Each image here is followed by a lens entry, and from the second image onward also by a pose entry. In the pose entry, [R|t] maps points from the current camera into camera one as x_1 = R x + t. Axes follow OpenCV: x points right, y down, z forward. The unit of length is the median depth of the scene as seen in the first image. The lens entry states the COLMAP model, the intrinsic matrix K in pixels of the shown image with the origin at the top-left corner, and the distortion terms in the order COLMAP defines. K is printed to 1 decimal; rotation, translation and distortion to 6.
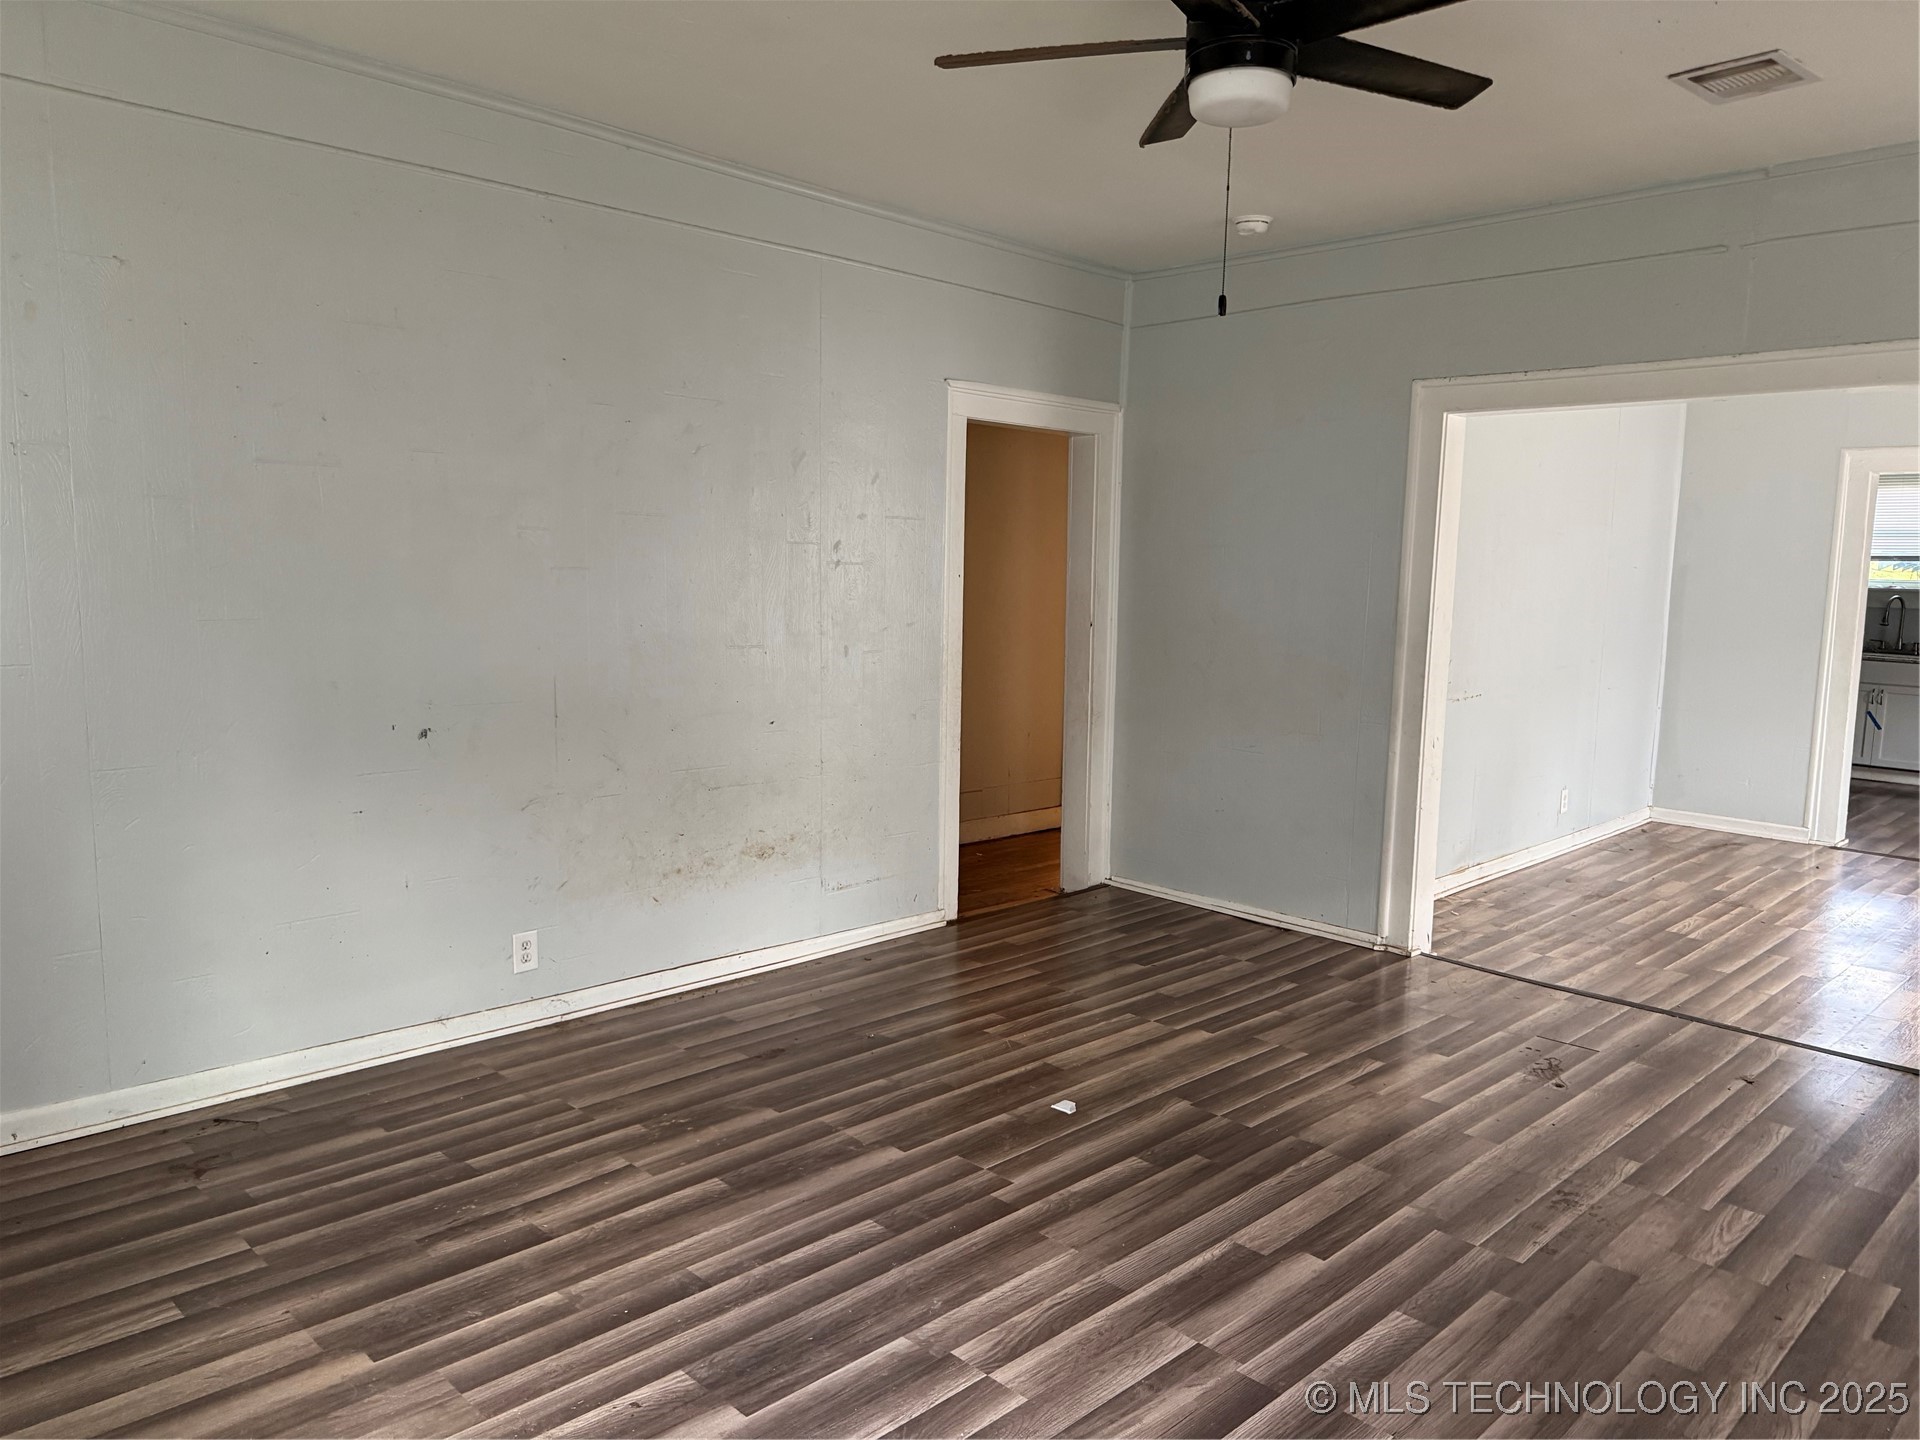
lens RADIAL K [[1364.7, 0, 955.0], [0, 1364.7, 720.0], [0, 0, 1]] dist [-0.000212, 0.002095]
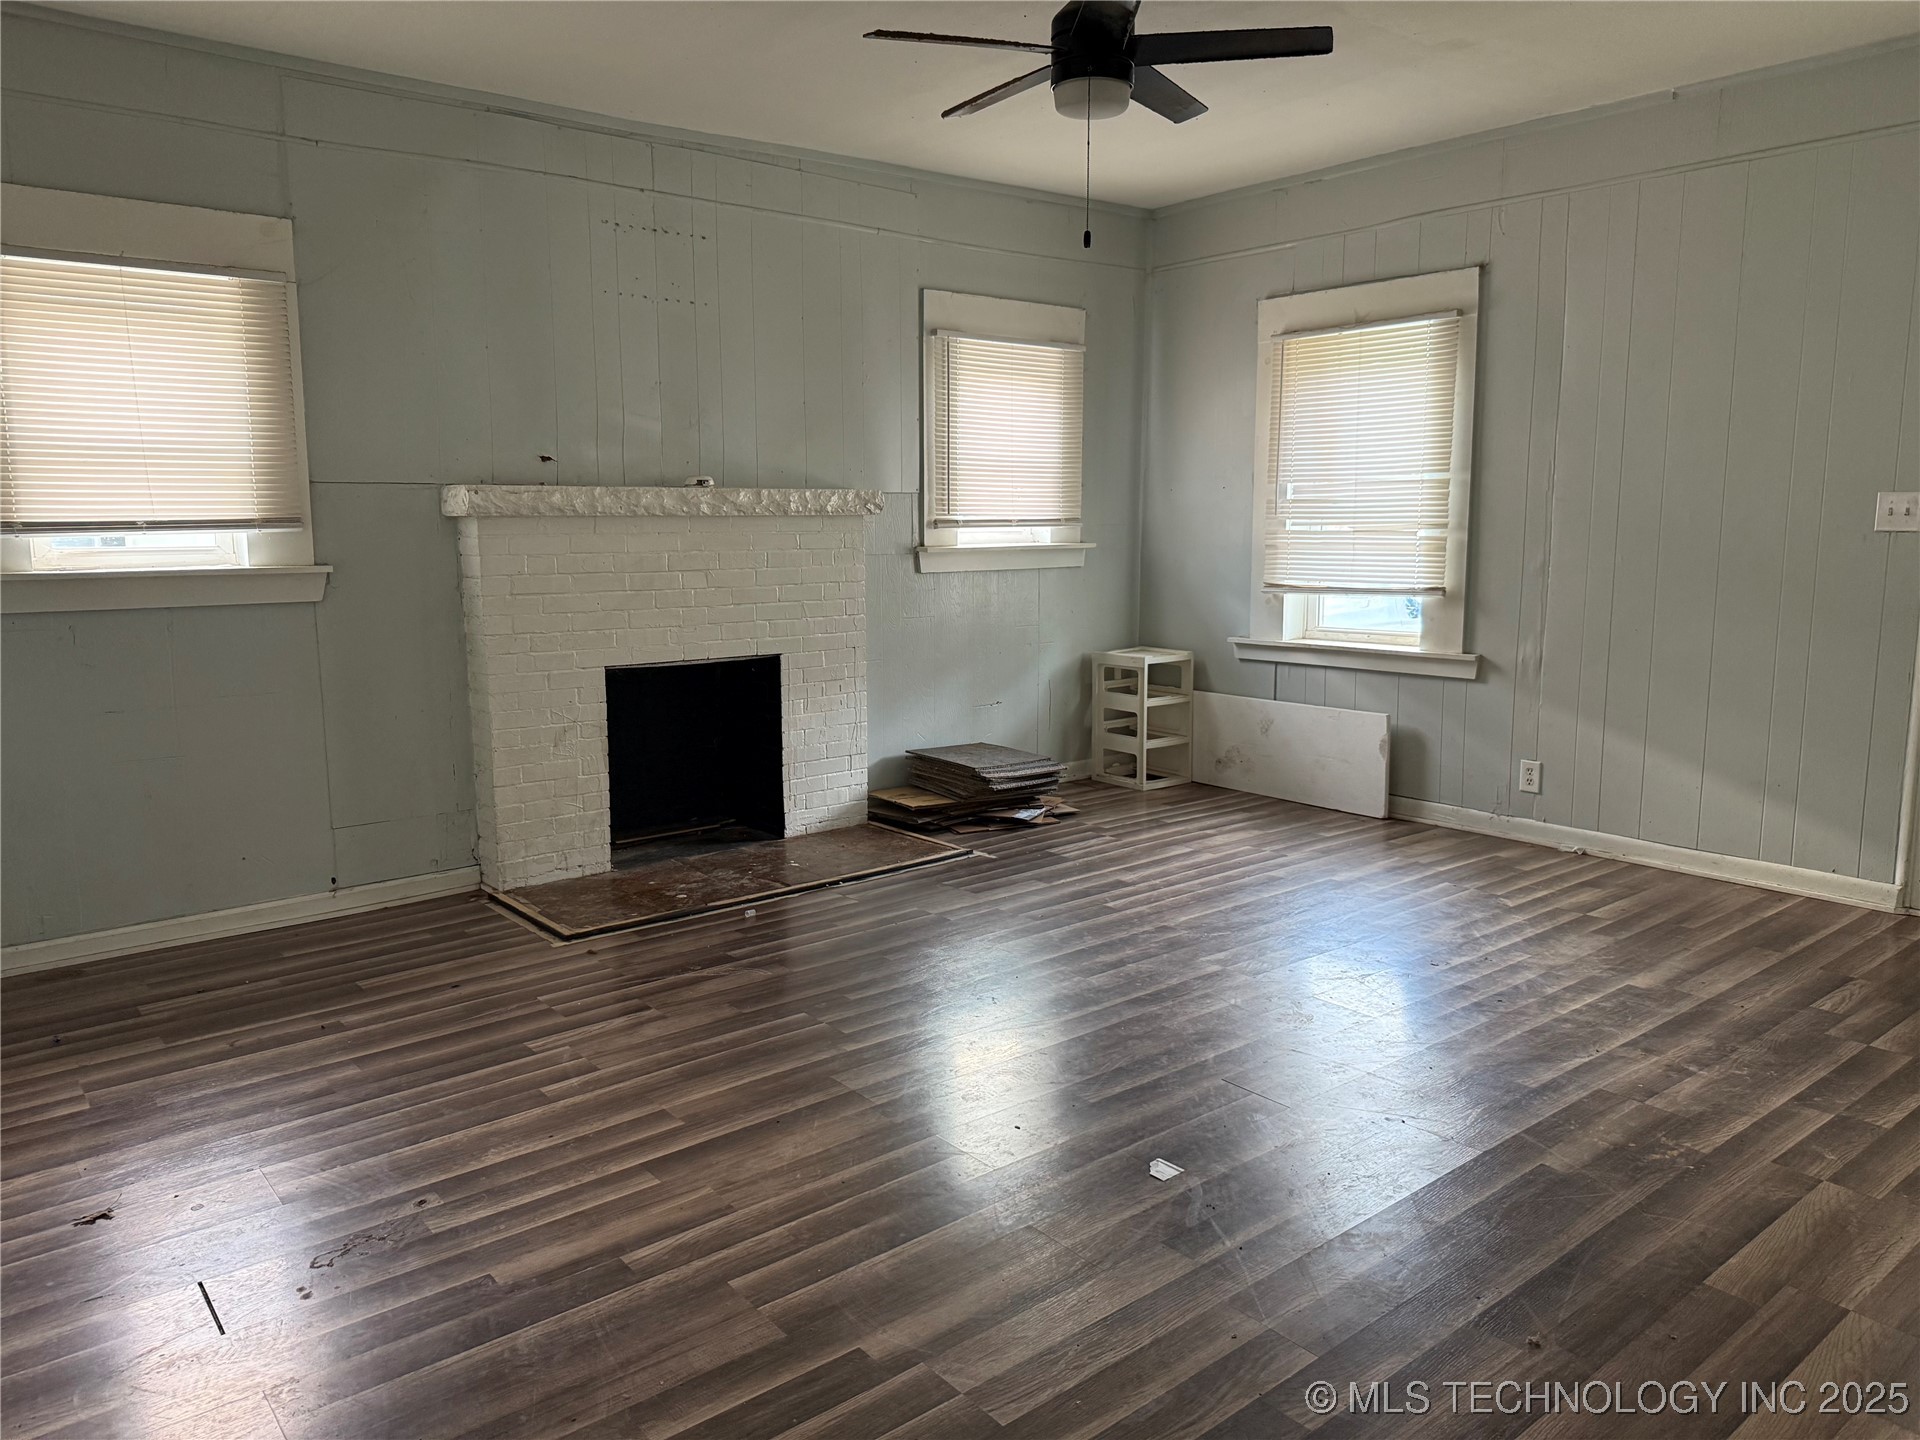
lens RADIAL K [[1364.7, 0, 964.0], [0, 1364.7, 719.4], [0, 0, 1]] dist [-0.000212, 0.002095]
pose [[-0.995287, -0.031600, 0.091681, 0.137610], [-0.006273, 0.964418, 0.264309, -0.160461], [-0.096771, 0.262488, -0.960070, 1.761381]]
